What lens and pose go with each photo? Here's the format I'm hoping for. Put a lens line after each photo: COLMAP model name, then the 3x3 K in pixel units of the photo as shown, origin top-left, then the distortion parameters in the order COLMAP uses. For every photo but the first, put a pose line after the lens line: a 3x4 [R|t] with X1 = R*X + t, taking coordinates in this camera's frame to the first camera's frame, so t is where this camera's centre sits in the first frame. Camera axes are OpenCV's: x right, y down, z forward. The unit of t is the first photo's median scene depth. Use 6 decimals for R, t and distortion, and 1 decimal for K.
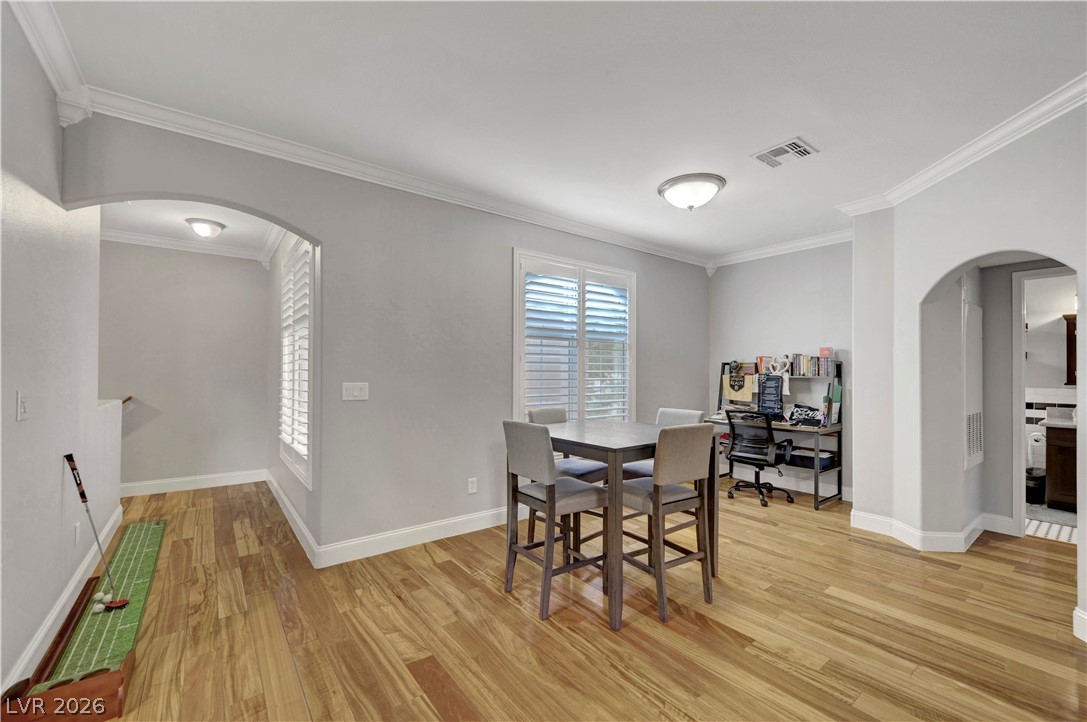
lens RADIAL K [[440.5, 0, 543.5], [0, 440.5, 361.0], [0, 0, 1]] dist [0.000399, 0.000115]
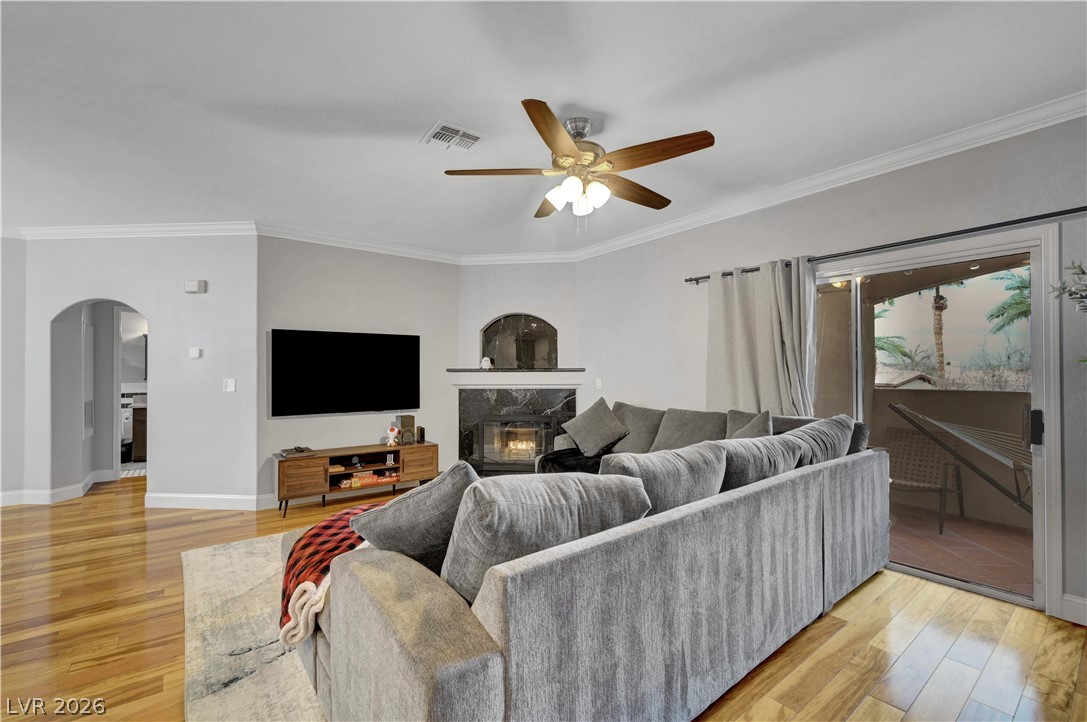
lens RADIAL K [[464.8, 0, 548.0], [0, 464.8, 367.5], [0, 0, 1]] dist [0.001299, 0.000210]
pose [[-0.005066, 0.005222, 0.999974, -0.525339], [0.000832, 0.999986, -0.005218, 0.014695], [-0.999987, 0.000805, -0.005071, -0.471004]]
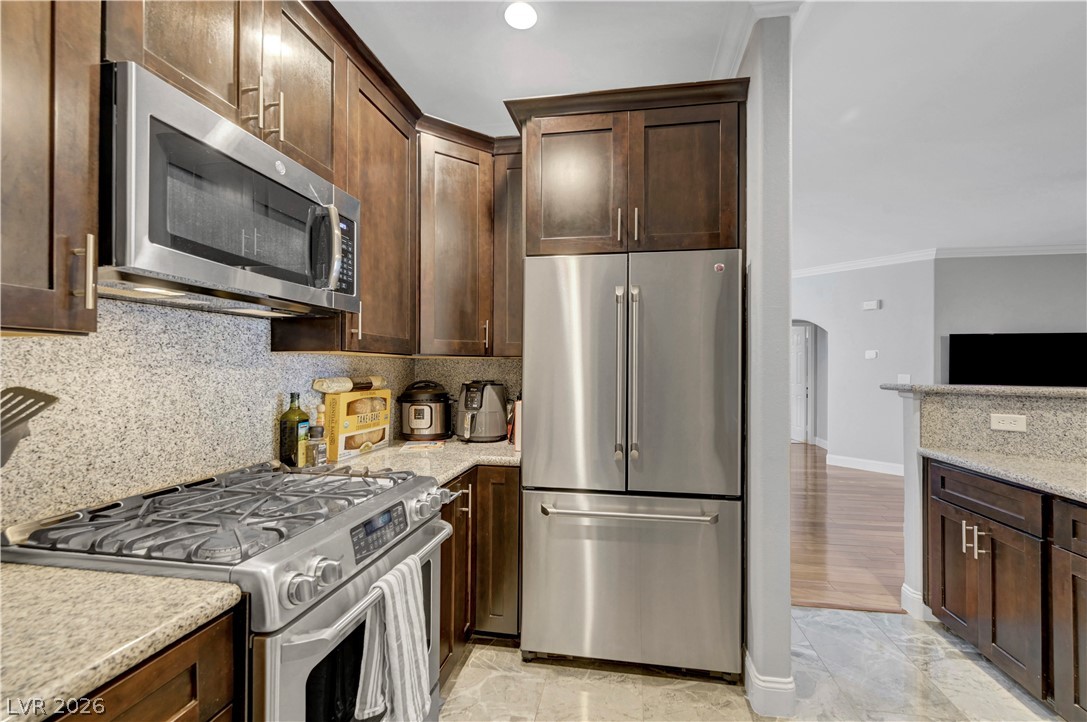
lens RADIAL K [[455.0, 0, 562.7], [0, 455.0, 368.9], [0, 0, 1]] dist [0.001793, 0.000491]
pose [[0.724616, -0.000145, 0.689153, -1.201513], [-0.003873, 0.999983, 0.004282, 0.015865], [-0.689142, -0.005772, 0.724603, 0.052382]]
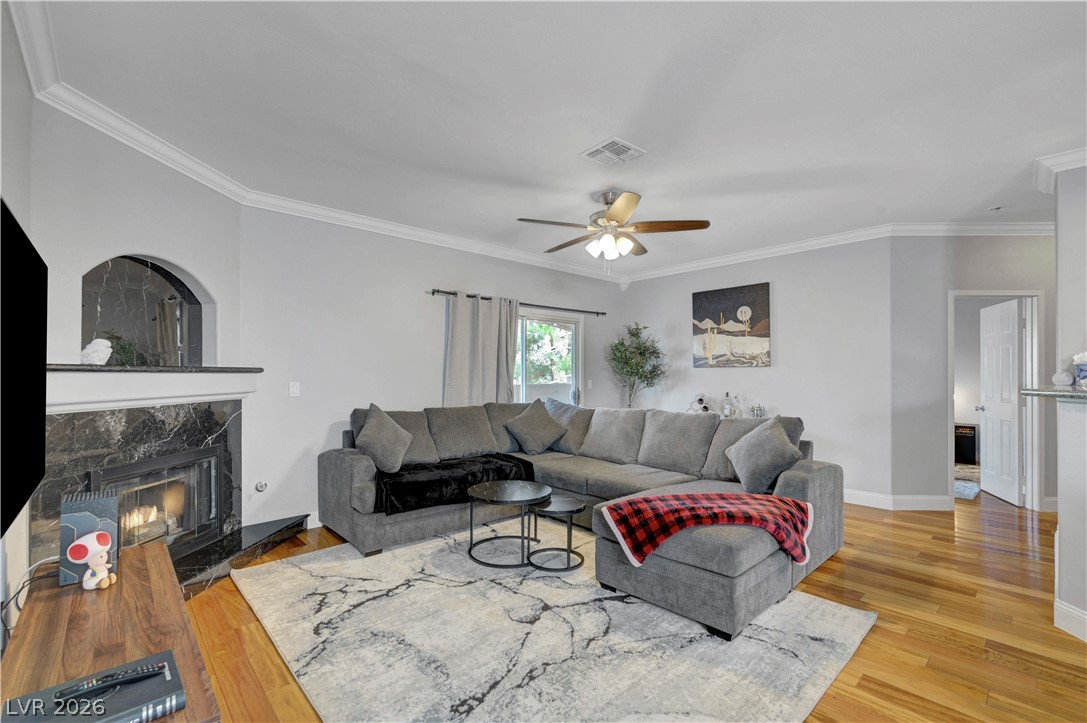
lens RADIAL K [[475.5, 0, 548.1], [0, 475.5, 369.9], [0, 0, 1]] dist [0.002261, 0.000307]
pose [[-0.995109, -0.005158, -0.098647, 0.455941], [-0.004087, 0.999931, -0.011056, 0.023015], [0.098697, -0.010599, -0.995061, 0.513502]]
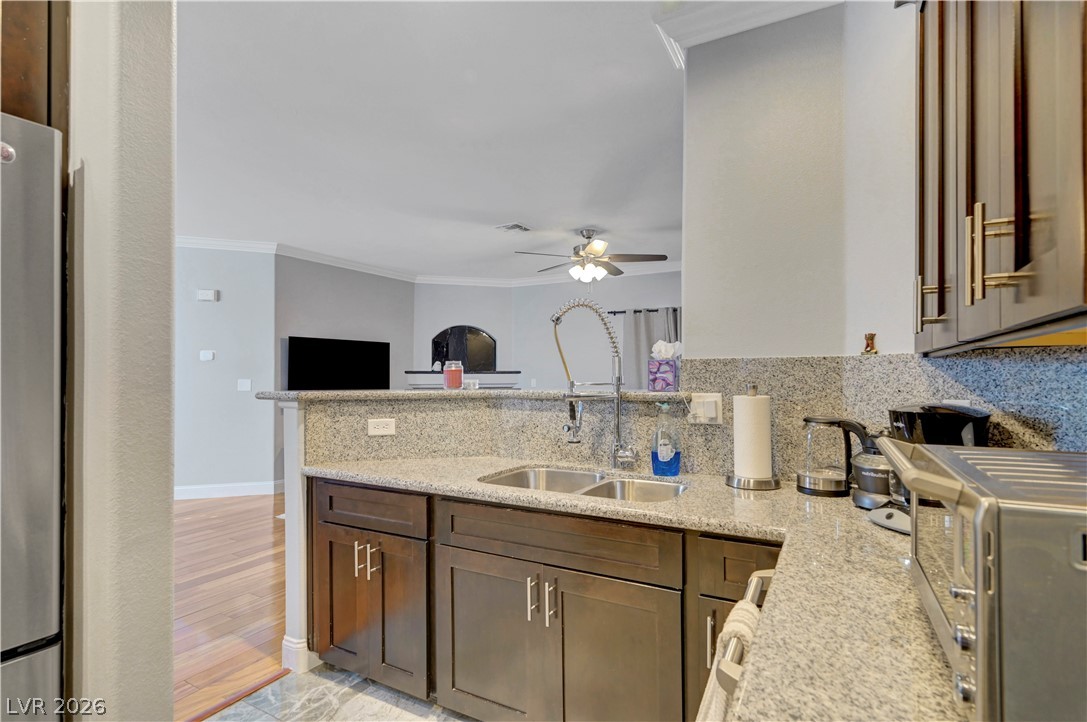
lens RADIAL K [[523.5, 0, 543.1], [0, 523.5, 368.9], [0, 0, 1]] dist [-0.000199, 0.001594]
pose [[-0.382668, 0.005817, 0.923868, -1.072196], [-0.002647, 0.999969, -0.007393, 0.015712], [-0.923882, -0.005275, -0.382641, 0.150120]]
